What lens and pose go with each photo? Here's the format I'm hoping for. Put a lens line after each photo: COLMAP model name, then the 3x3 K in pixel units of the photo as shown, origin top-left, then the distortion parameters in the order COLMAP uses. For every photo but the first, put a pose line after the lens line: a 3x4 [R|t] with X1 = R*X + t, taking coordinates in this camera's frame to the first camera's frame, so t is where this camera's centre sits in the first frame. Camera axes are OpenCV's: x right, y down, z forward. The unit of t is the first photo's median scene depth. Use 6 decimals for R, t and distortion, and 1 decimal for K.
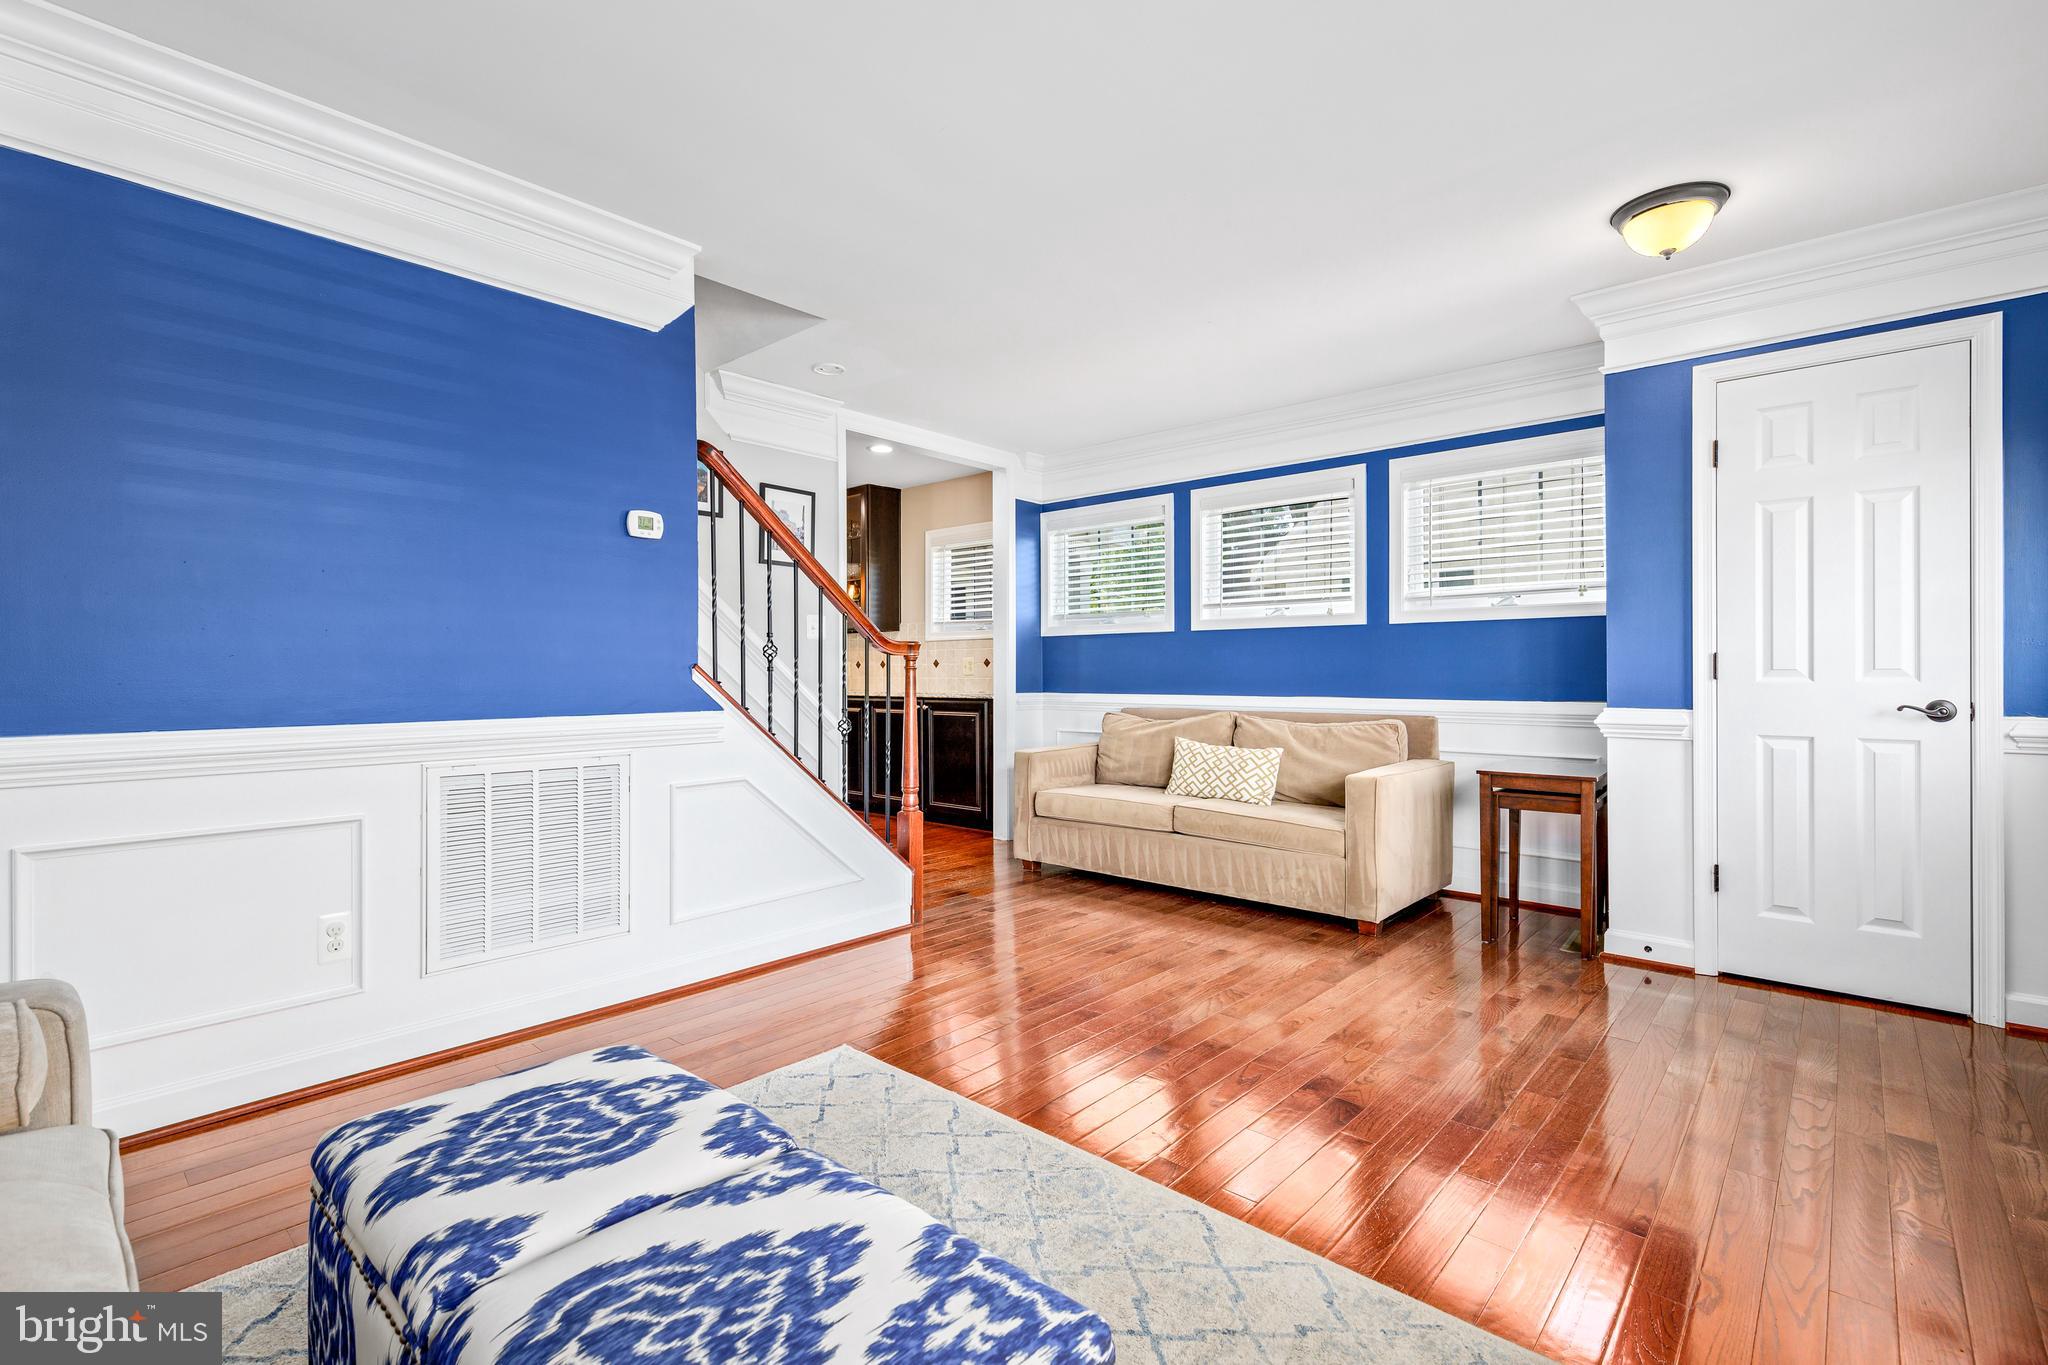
lens RADIAL K [[927.9, 0, 1028.7], [0, 927.9, 682.5], [0, 0, 1]] dist [0.006310, -0.000042]
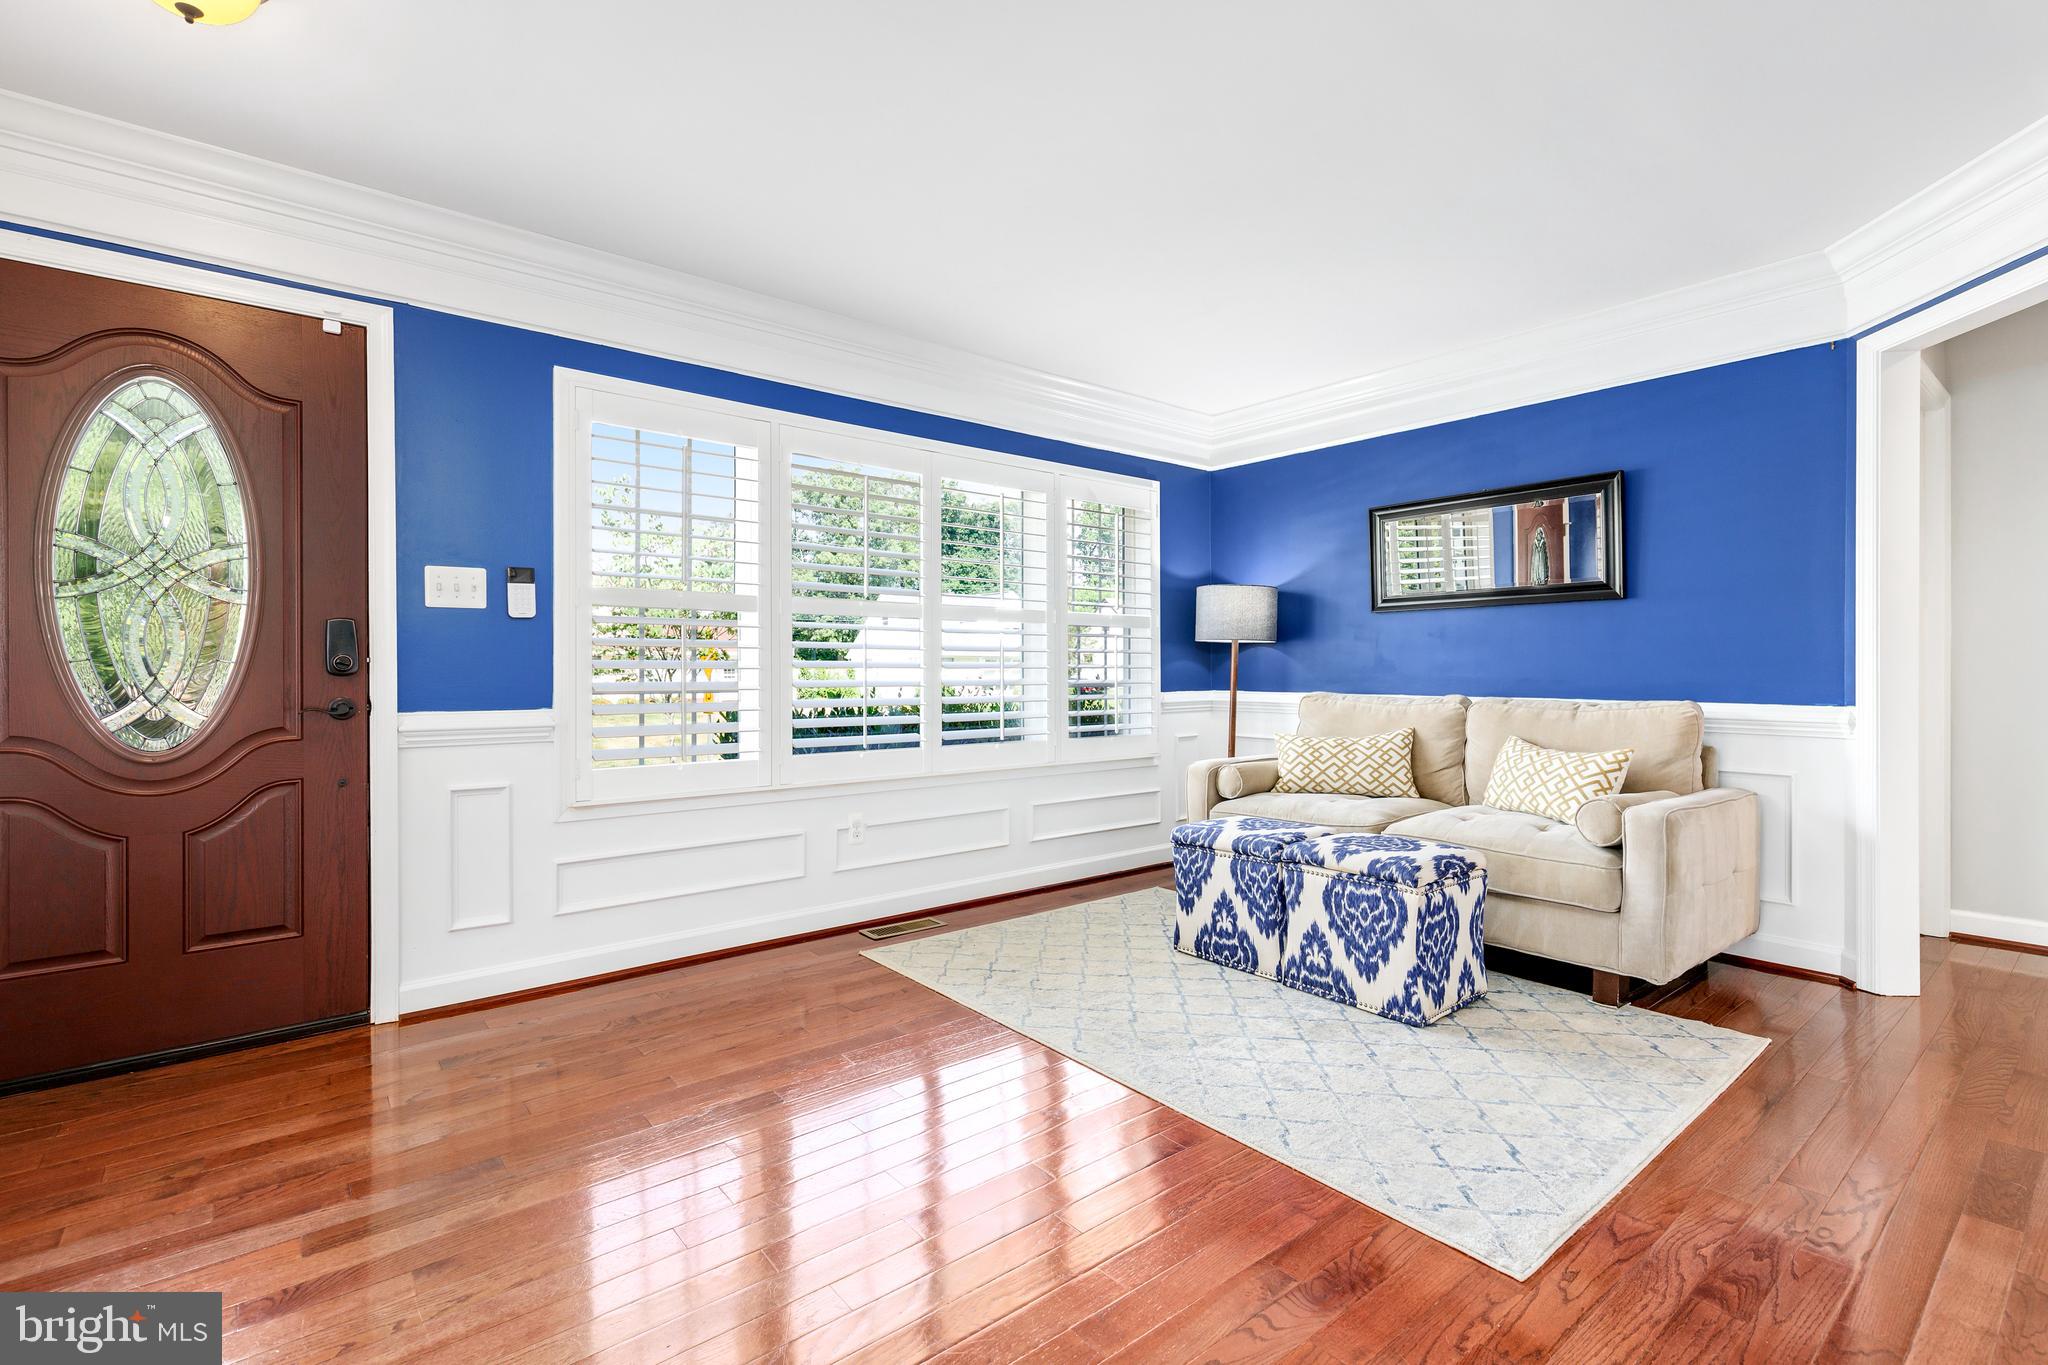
lens RADIAL K [[925.4, 0, 1018.9], [0, 925.4, 674.4], [0, 0, 1]] dist [0.002263, -0.000300]
pose [[-0.989042, 0.008016, 0.147415, 0.028123], [0.008666, 0.999955, 0.003764, -0.002361], [-0.147378, 0.005001, -0.989068, 1.337200]]
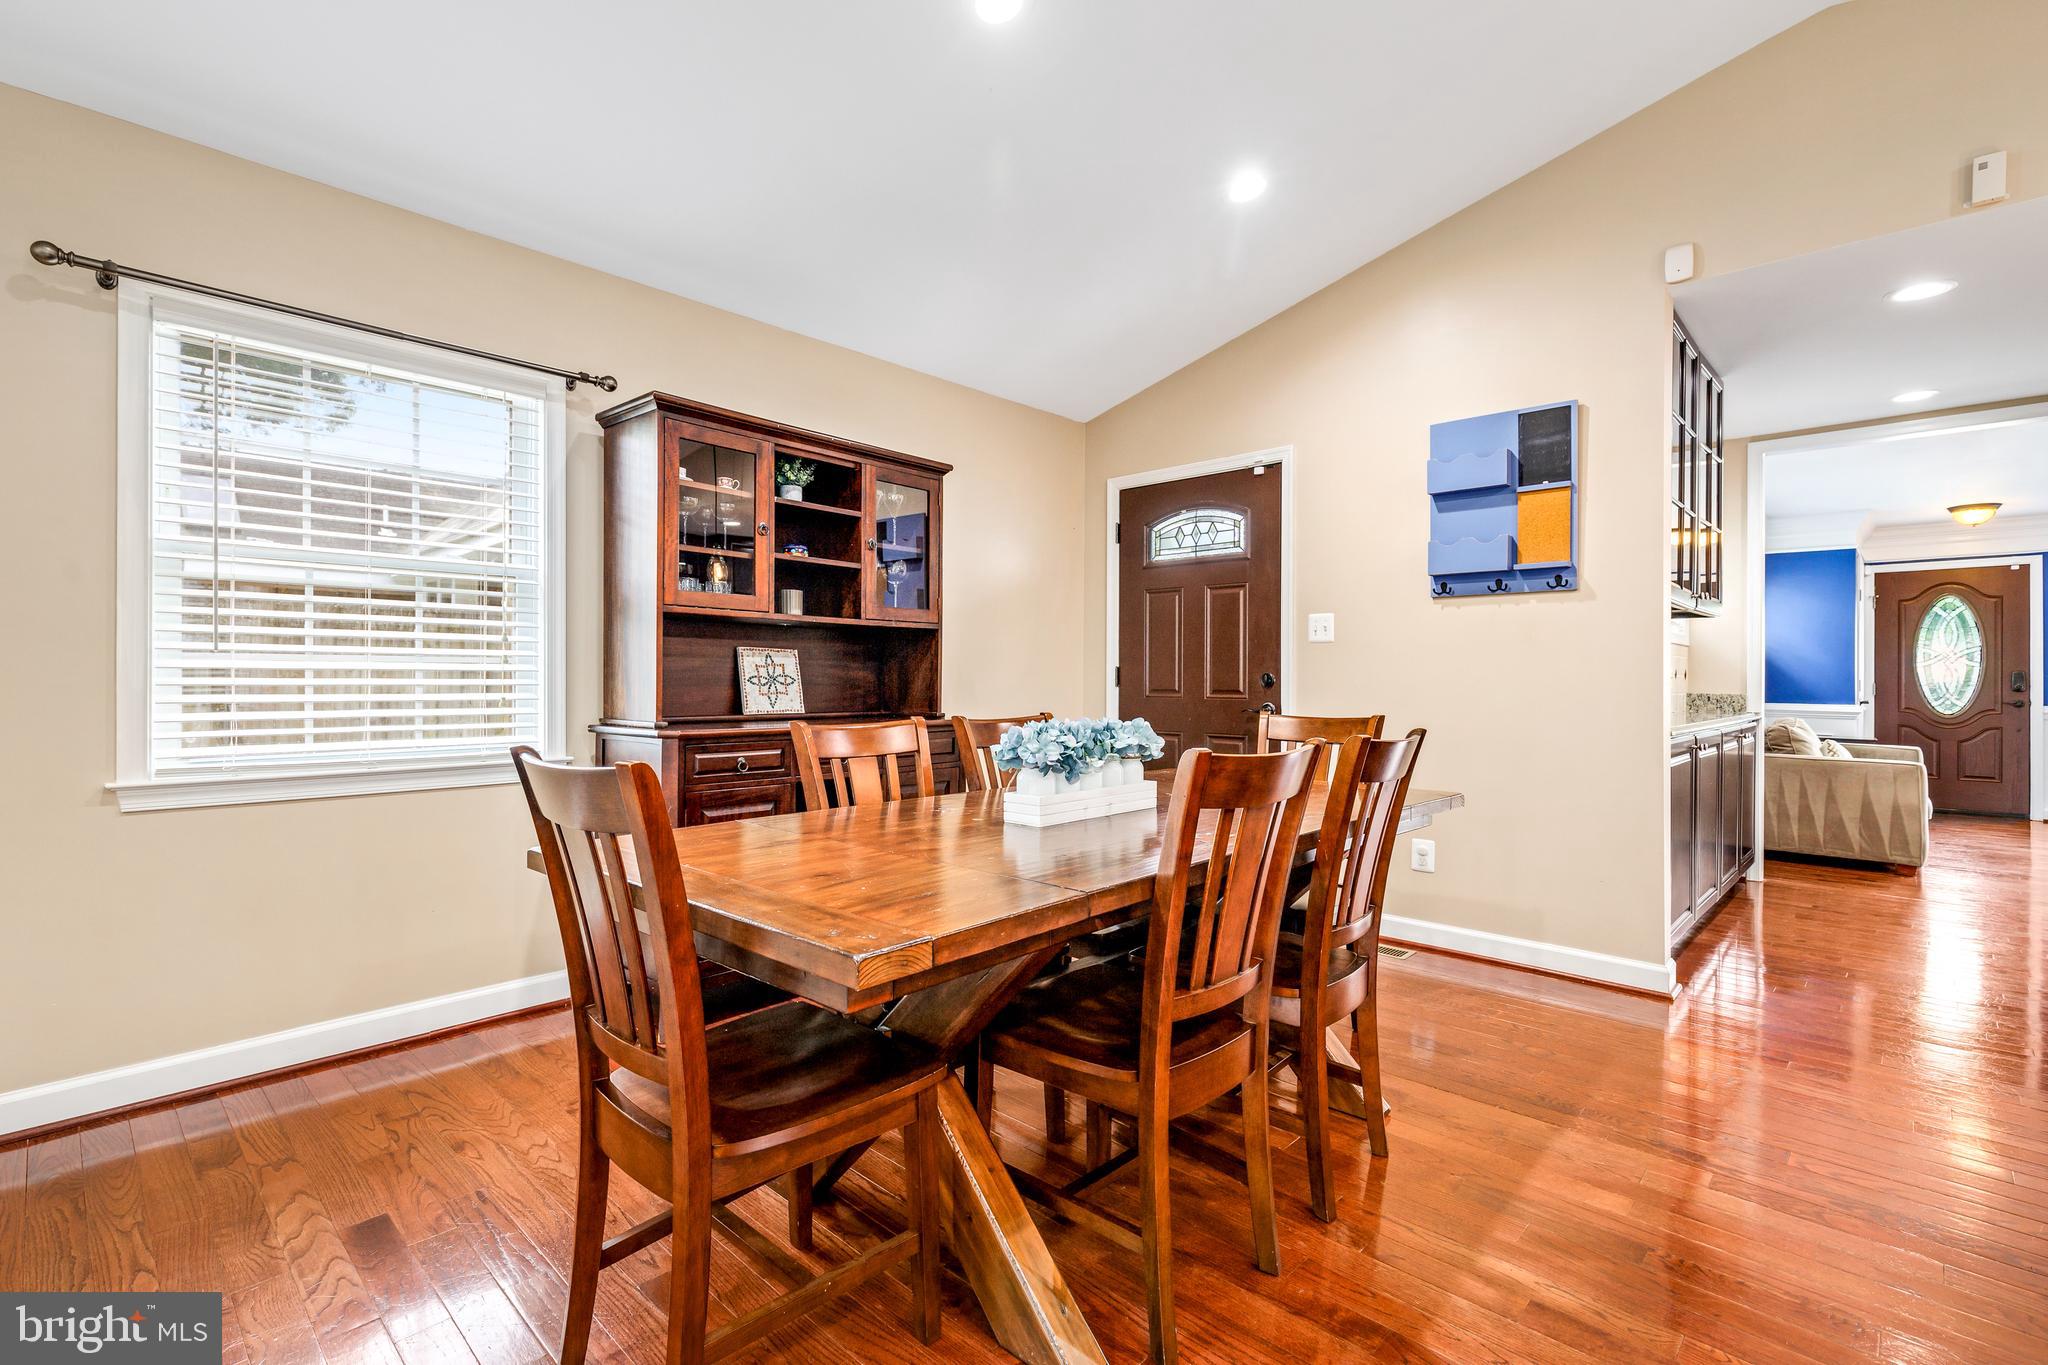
lens RADIAL K [[925.4, 0, 1015.9], [0, 925.4, 670.9], [0, 0, 1]] dist [0.002263, -0.000300]
pose [[0.023647, 0.010528, 0.999665, -1.640309], [-0.004488, 0.999936, -0.010425, -0.019886], [-0.999710, -0.004240, 0.023692, 3.069922]]
